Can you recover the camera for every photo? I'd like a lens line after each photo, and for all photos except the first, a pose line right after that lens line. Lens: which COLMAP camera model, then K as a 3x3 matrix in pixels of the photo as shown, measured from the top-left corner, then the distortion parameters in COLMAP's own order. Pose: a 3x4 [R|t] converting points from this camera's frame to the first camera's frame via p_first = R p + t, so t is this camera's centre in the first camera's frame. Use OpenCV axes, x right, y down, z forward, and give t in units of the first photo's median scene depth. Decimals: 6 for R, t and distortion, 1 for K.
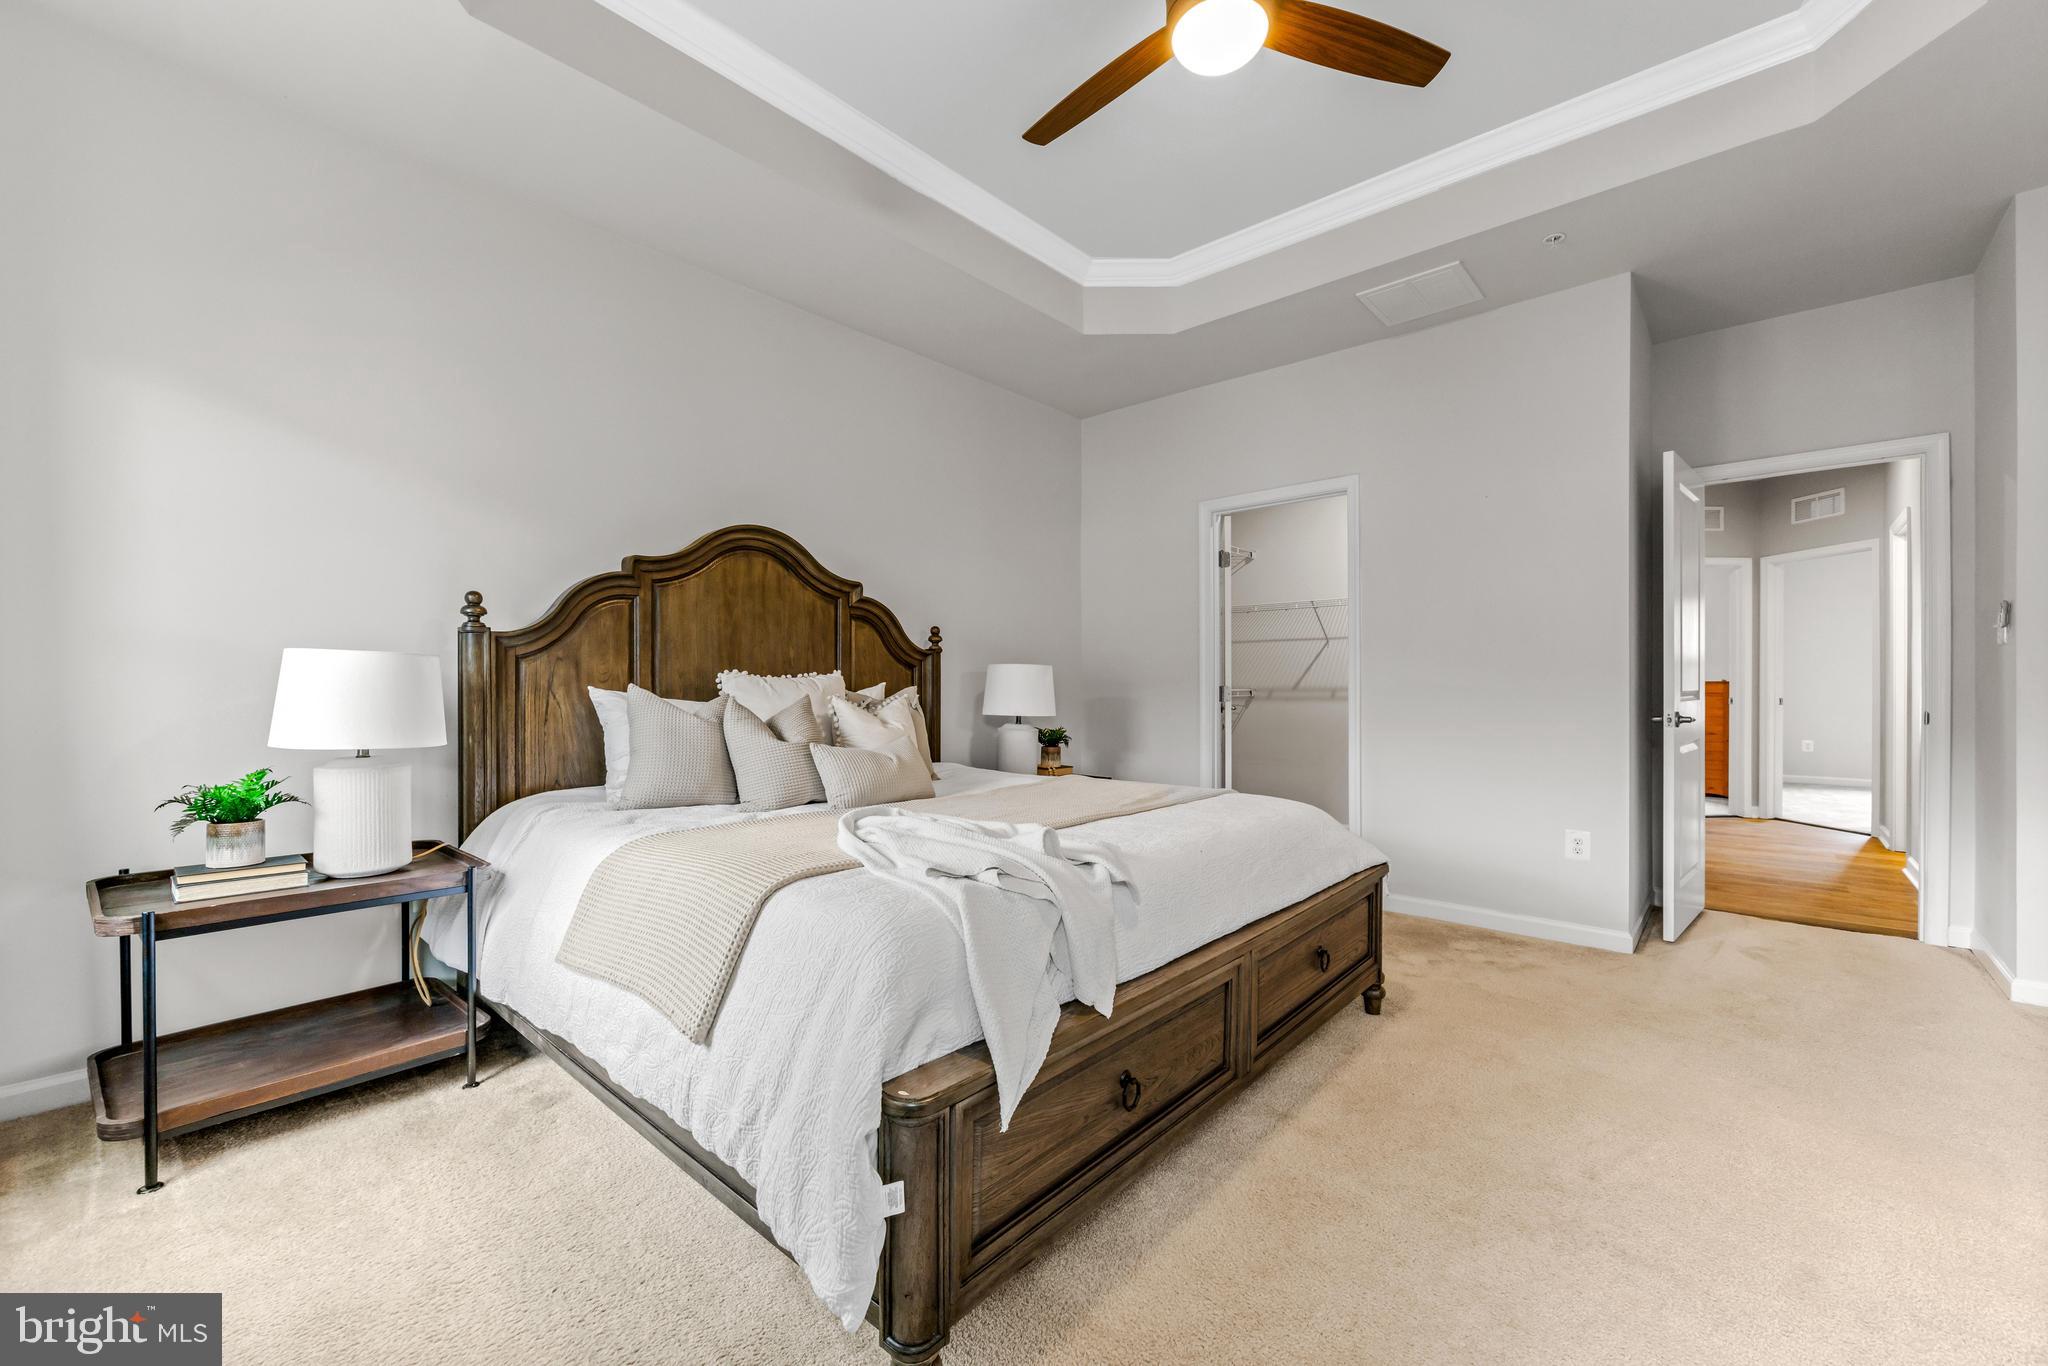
lens RADIAL K [[815.6, 0, 1027.7], [0, 815.6, 684.7], [0, 0, 1]] dist [-0.003056, -0.000282]
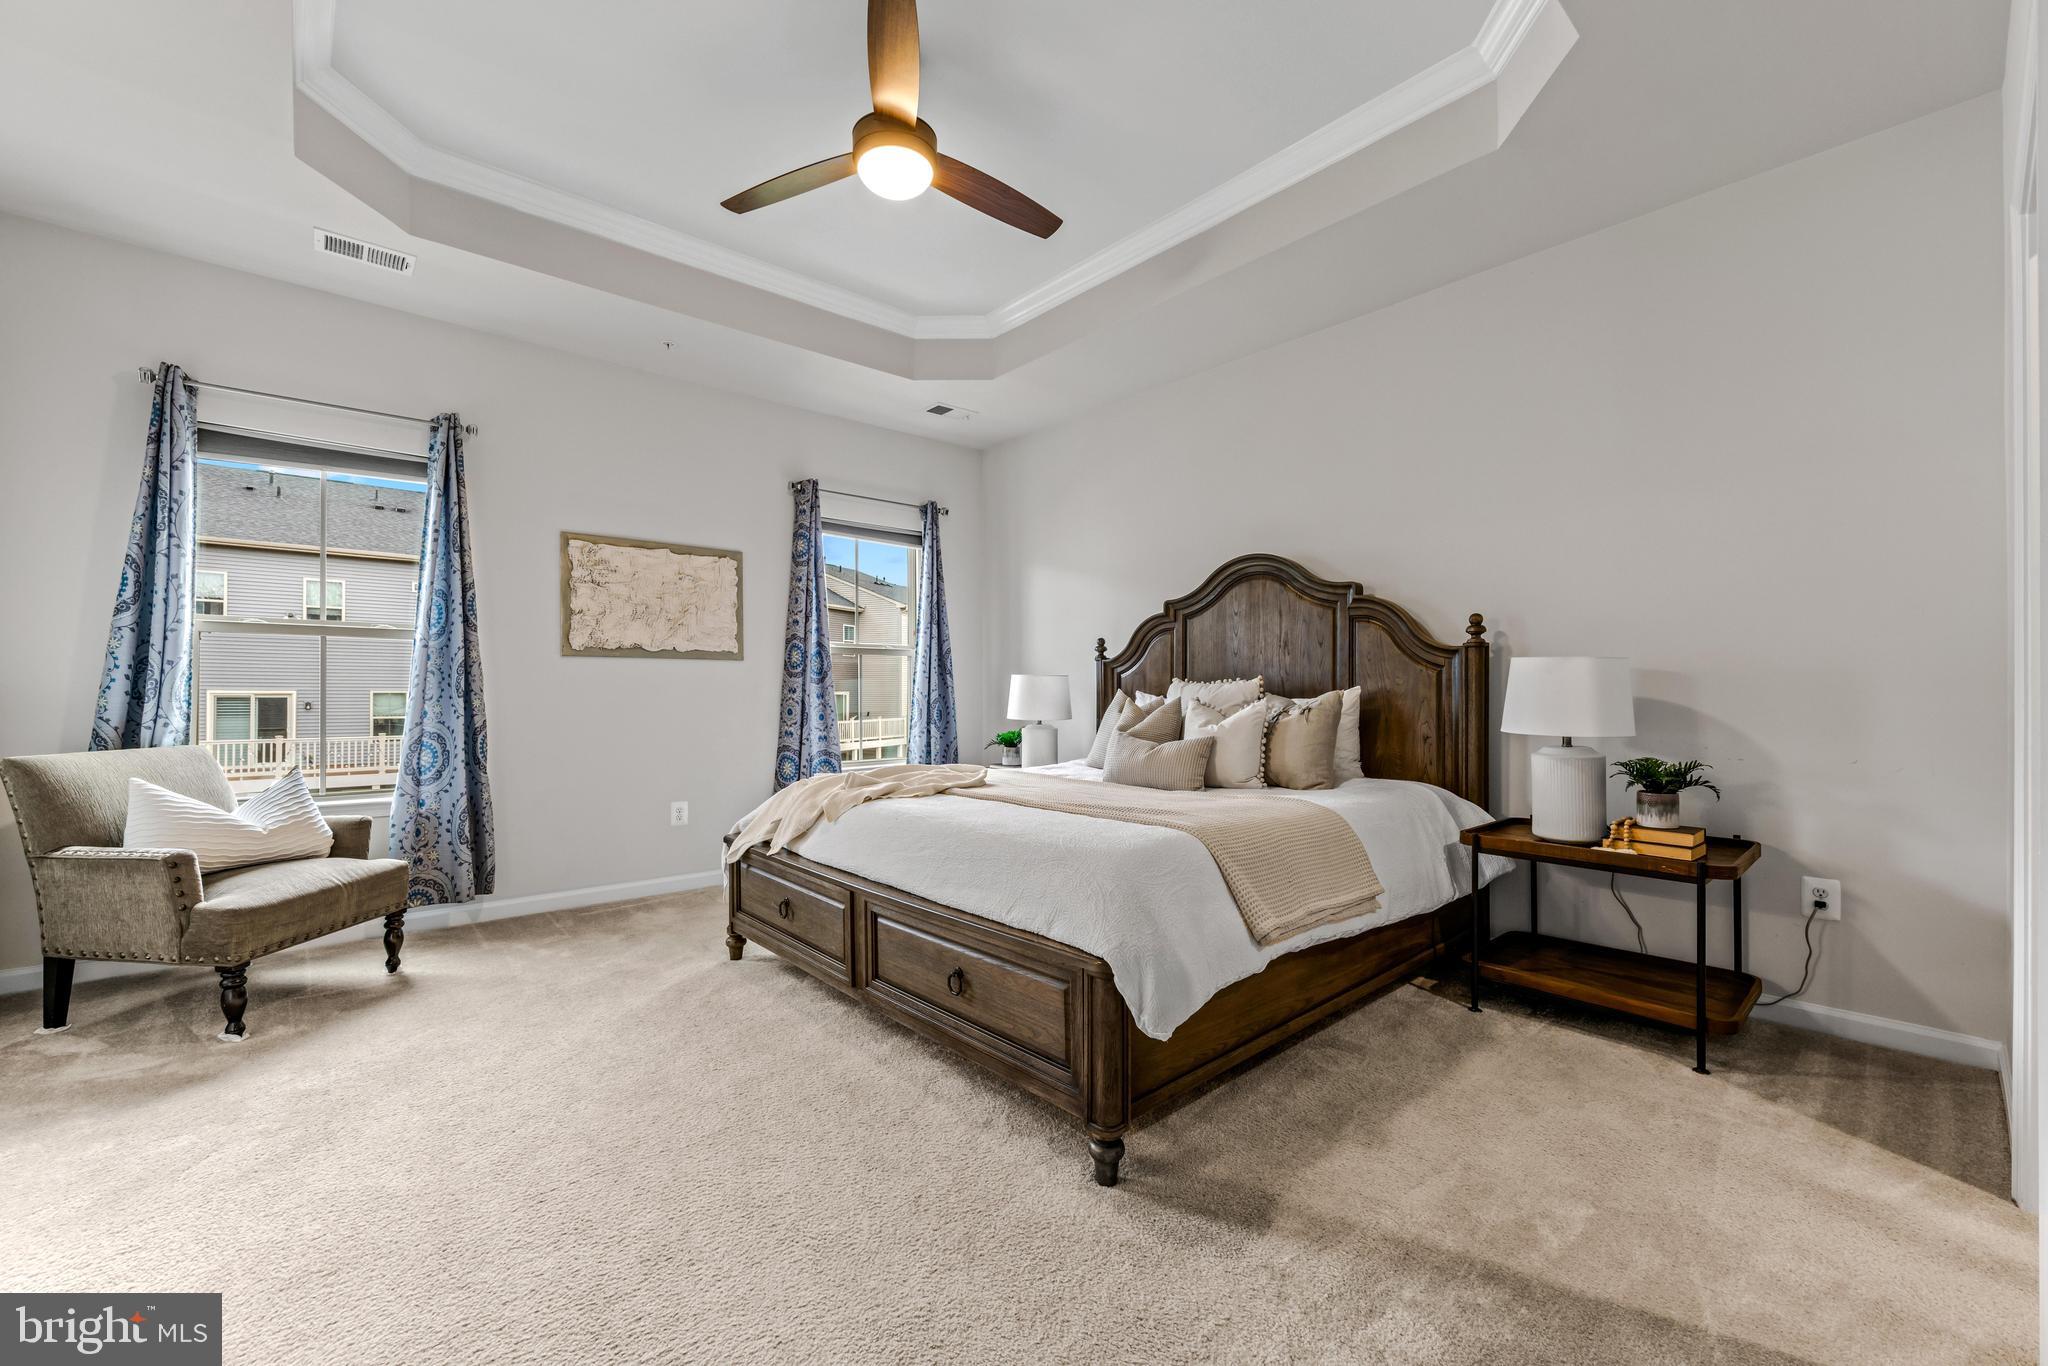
lens RADIAL K [[815.6, 0, 1029.2], [0, 815.6, 680.4], [0, 0, 1]] dist [-0.003056, -0.000282]
pose [[-0.113283, -0.020430, -0.993353, 0.855760], [-0.006318, 0.999783, -0.019842, 0.011965], [0.993543, 0.004029, -0.113388, 0.799394]]
